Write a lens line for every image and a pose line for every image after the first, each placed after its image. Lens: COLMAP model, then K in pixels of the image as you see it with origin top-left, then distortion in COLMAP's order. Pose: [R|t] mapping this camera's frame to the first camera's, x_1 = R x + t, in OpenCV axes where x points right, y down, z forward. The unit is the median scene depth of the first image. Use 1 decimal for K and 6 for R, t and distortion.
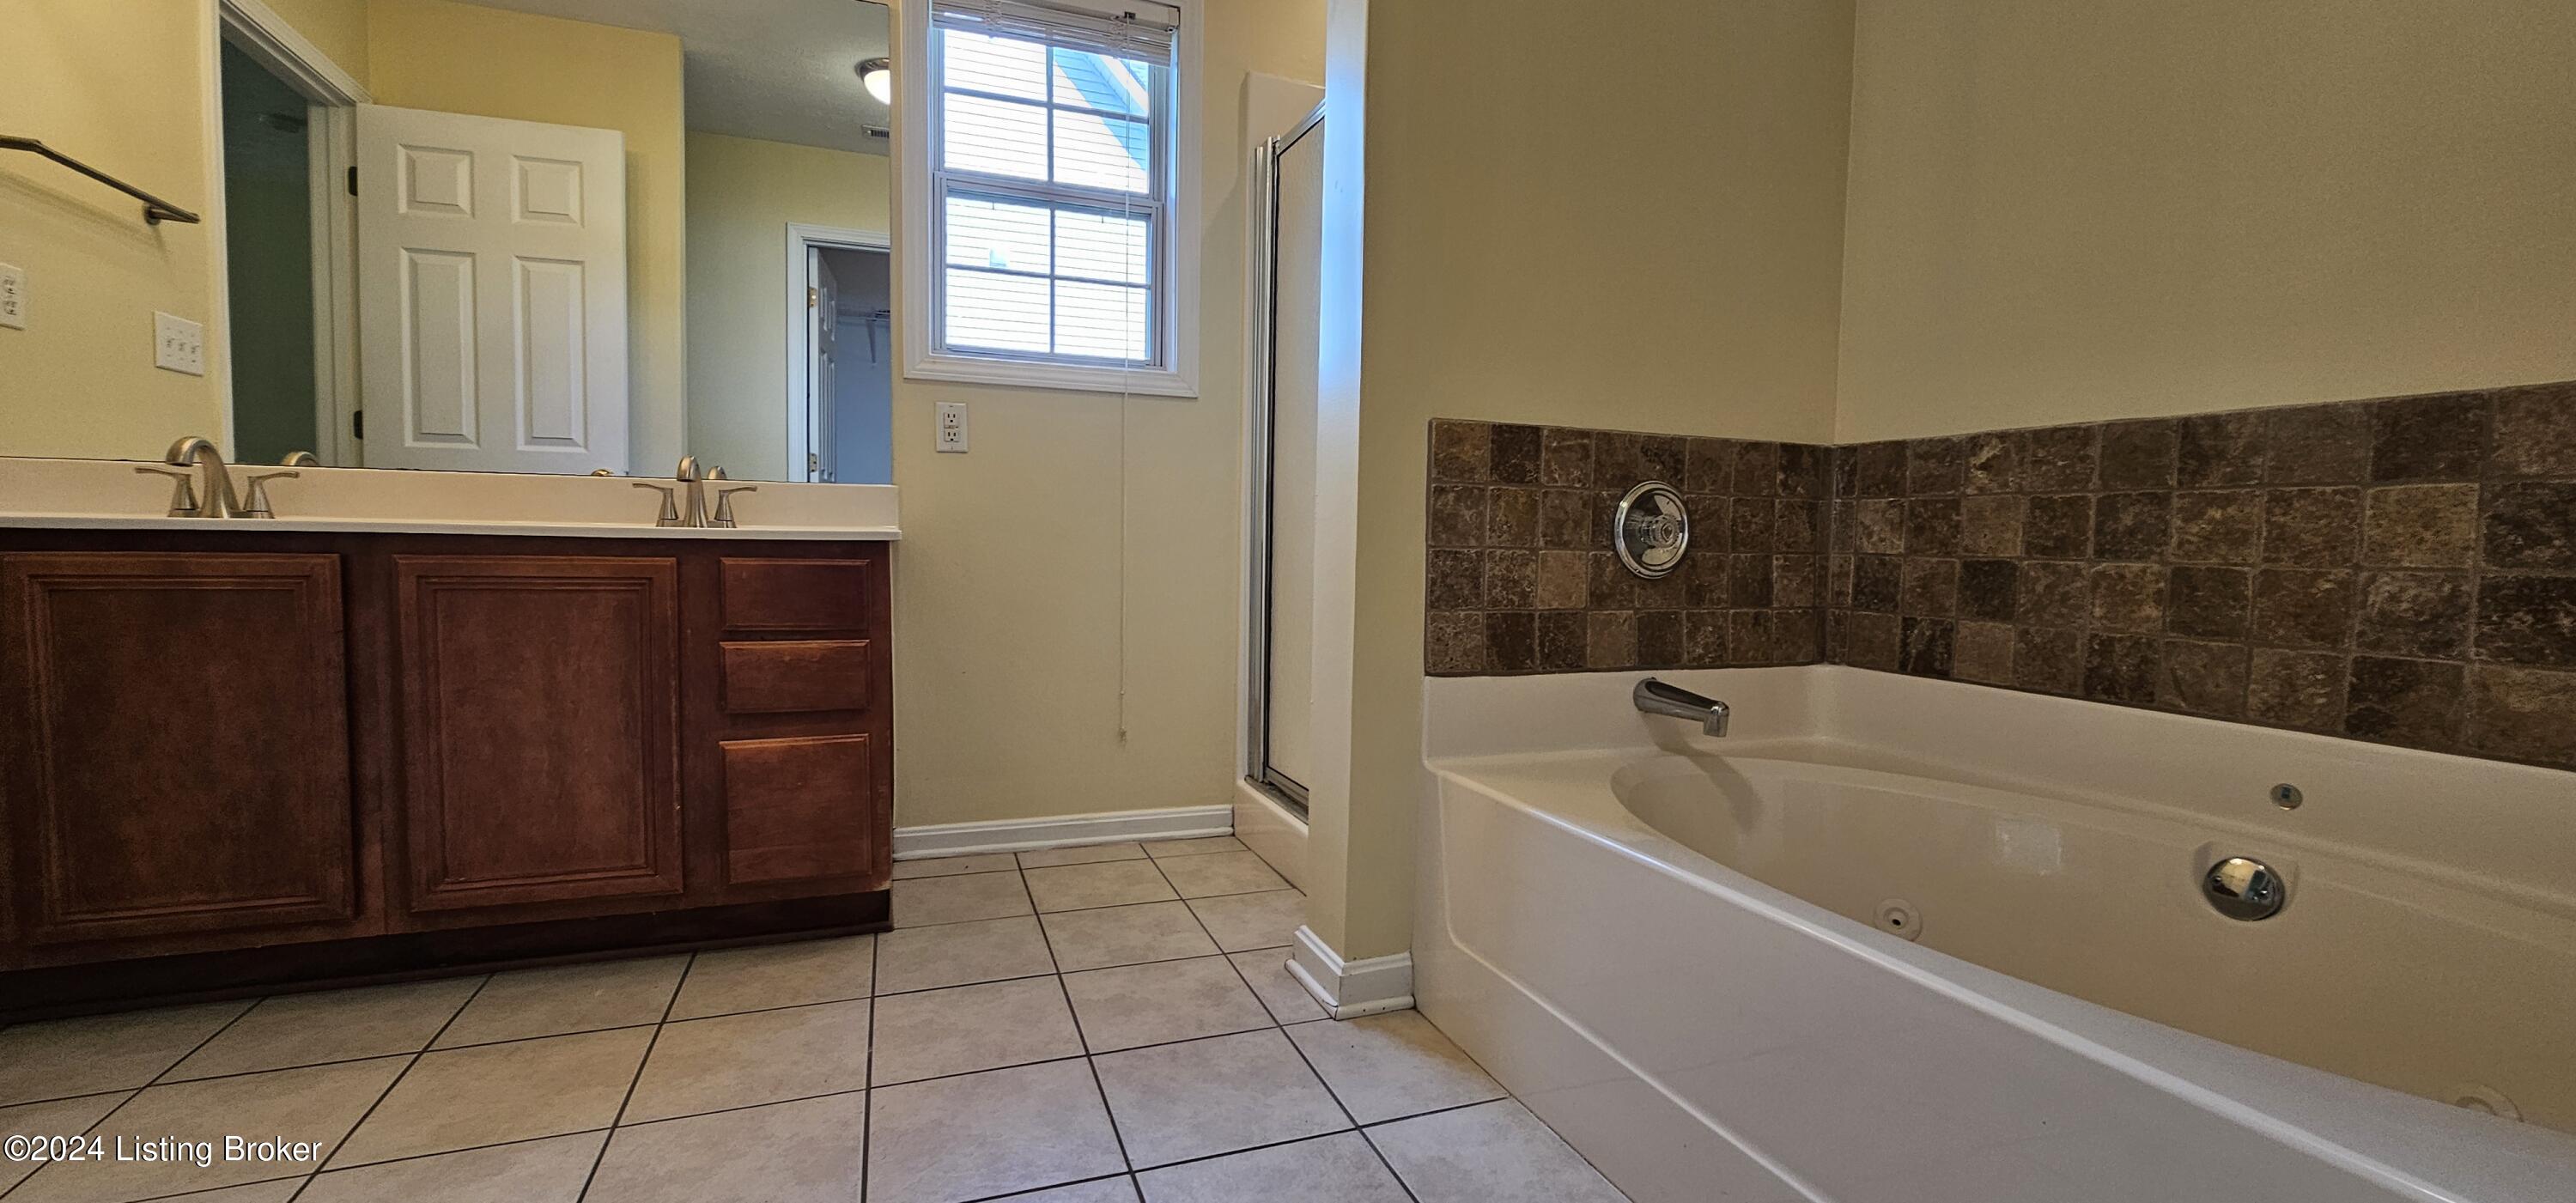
lens RADIAL K [[1051.8, 0, 1293.8], [0, 1051.8, 606.3], [0, 0, 1]] dist [-0.003242, -0.000201]
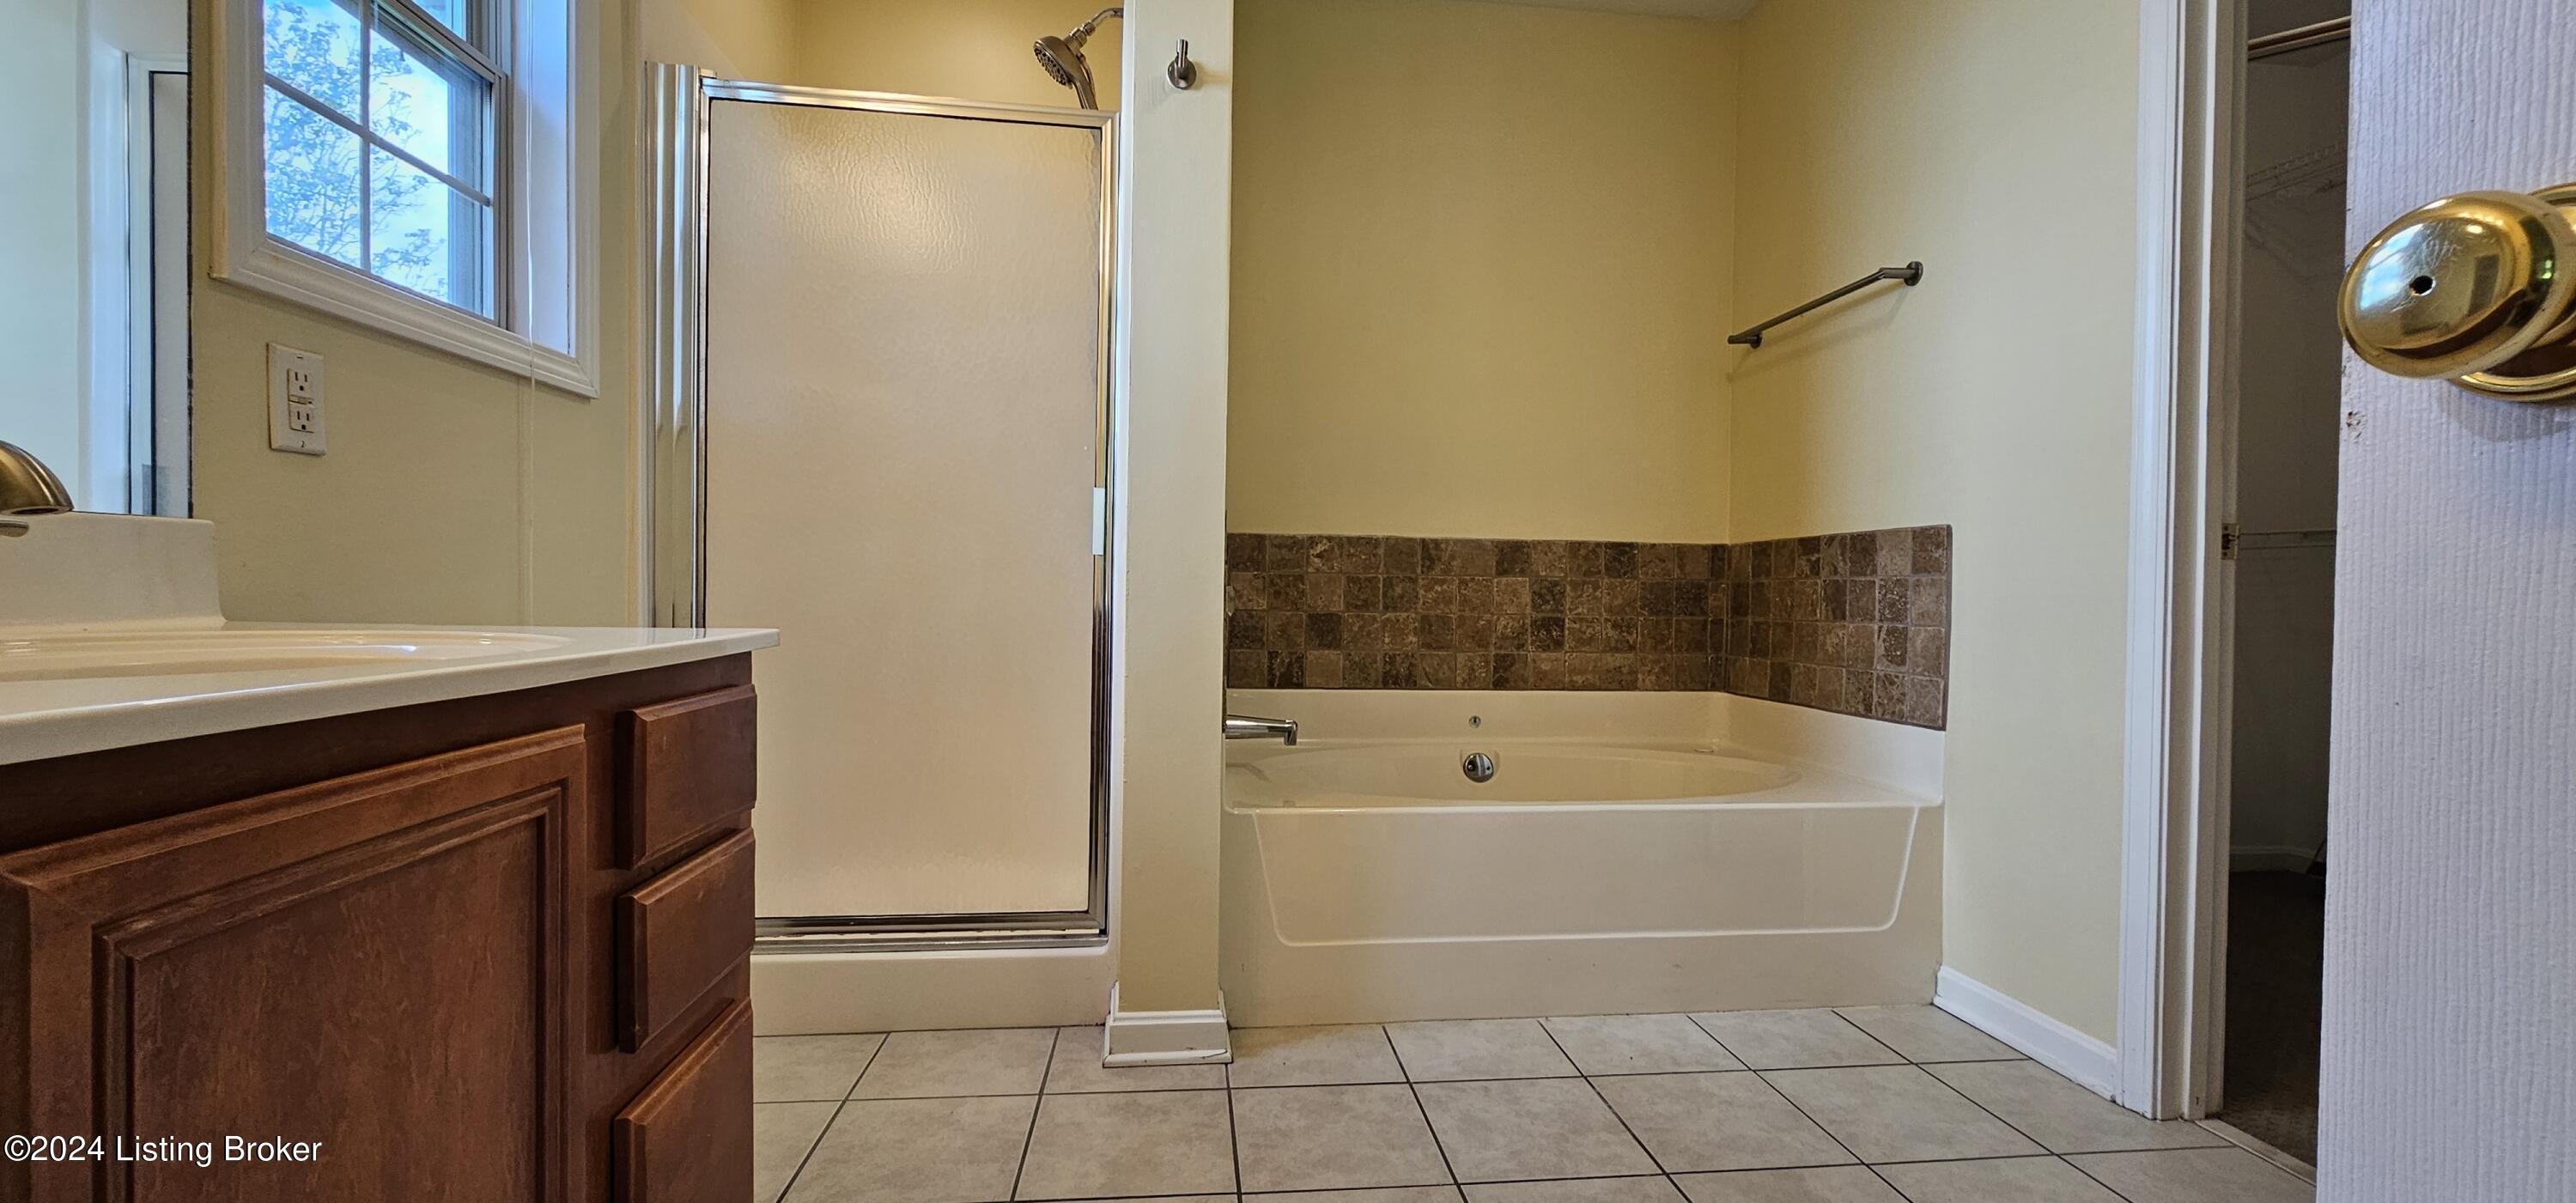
lens RADIAL K [[1051.8, 0, 1292.4], [0, 1051.8, 609.6], [0, 0, 1]] dist [-0.003242, -0.000201]
pose [[0.255777, -0.034428, 0.966123, -1.020518], [0.052120, 0.998403, 0.021780, -0.094854], [-0.965330, 0.044784, 0.257163, 0.677659]]
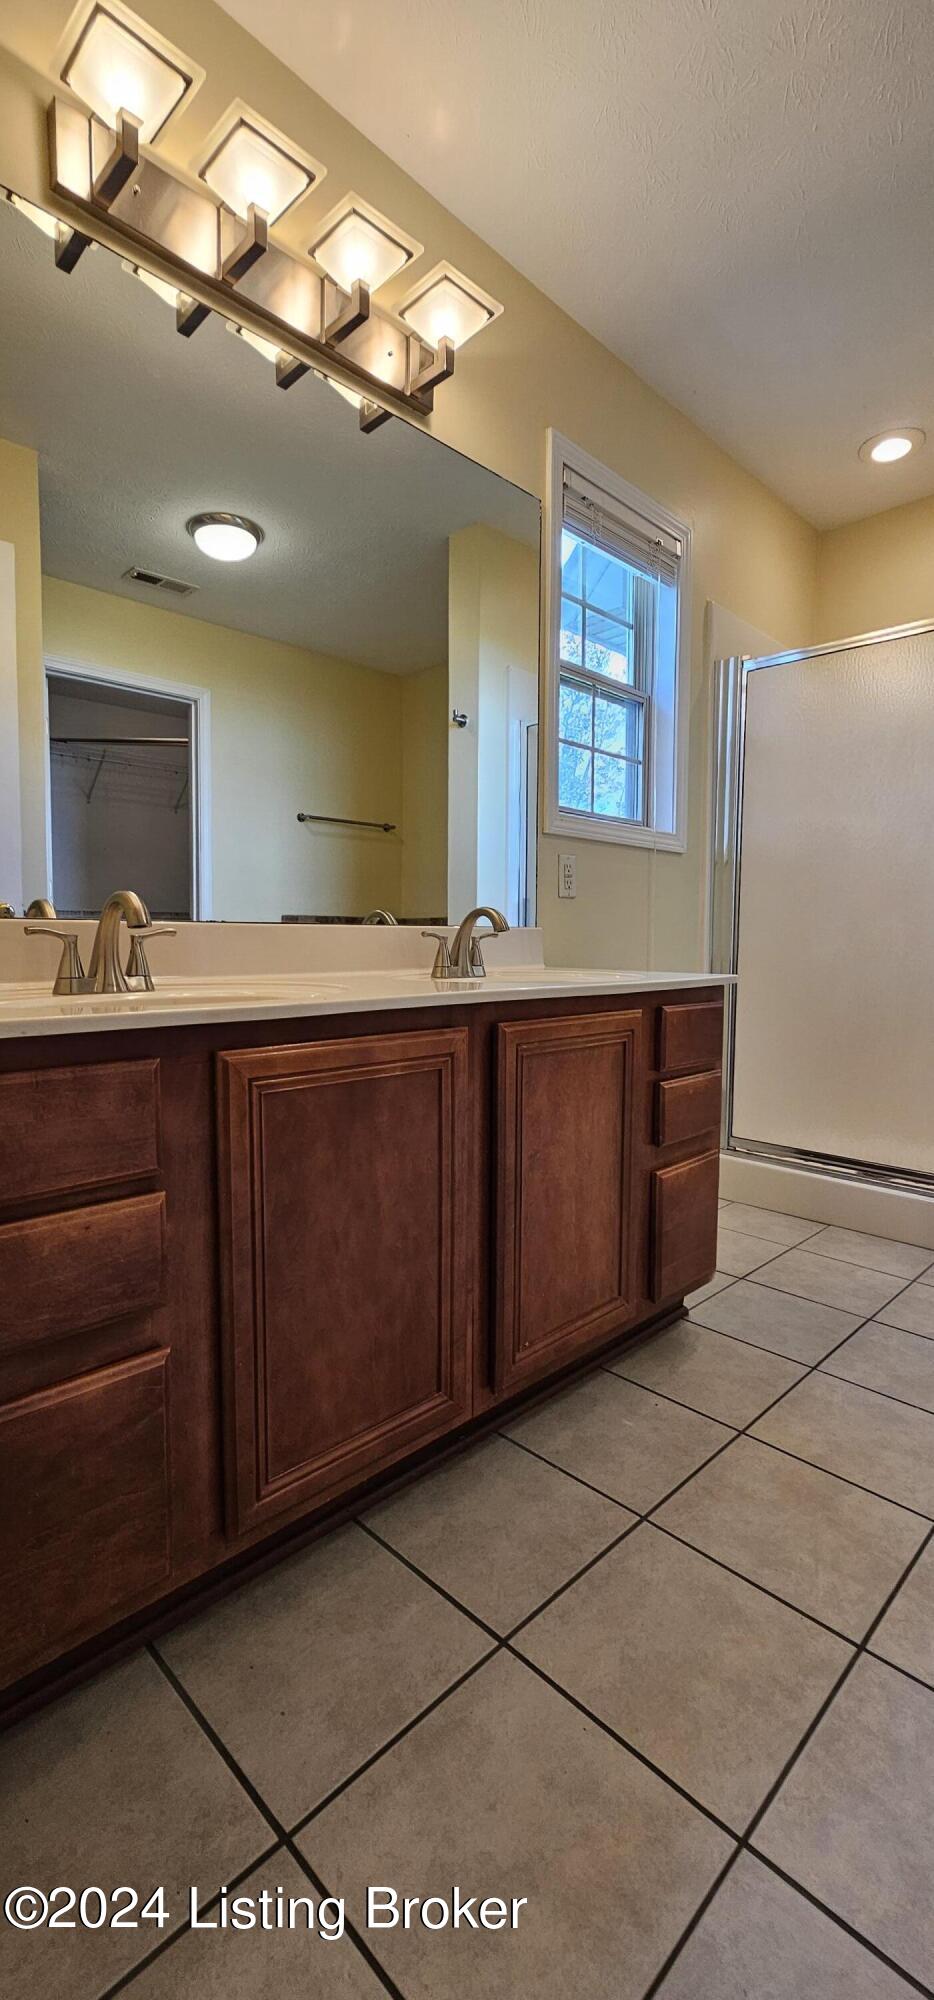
lens RADIAL K [[816.6, 0, 461.1], [0, 816.6, 1003.3], [0, 0, 1]] dist [-0.003242, -0.000201]
pose [[0.917293, -0.046875, 0.395444, -1.204968], [0.039993, 0.998871, 0.025636, -0.089174], [-0.396200, -0.007701, 0.918132, 0.335750]]
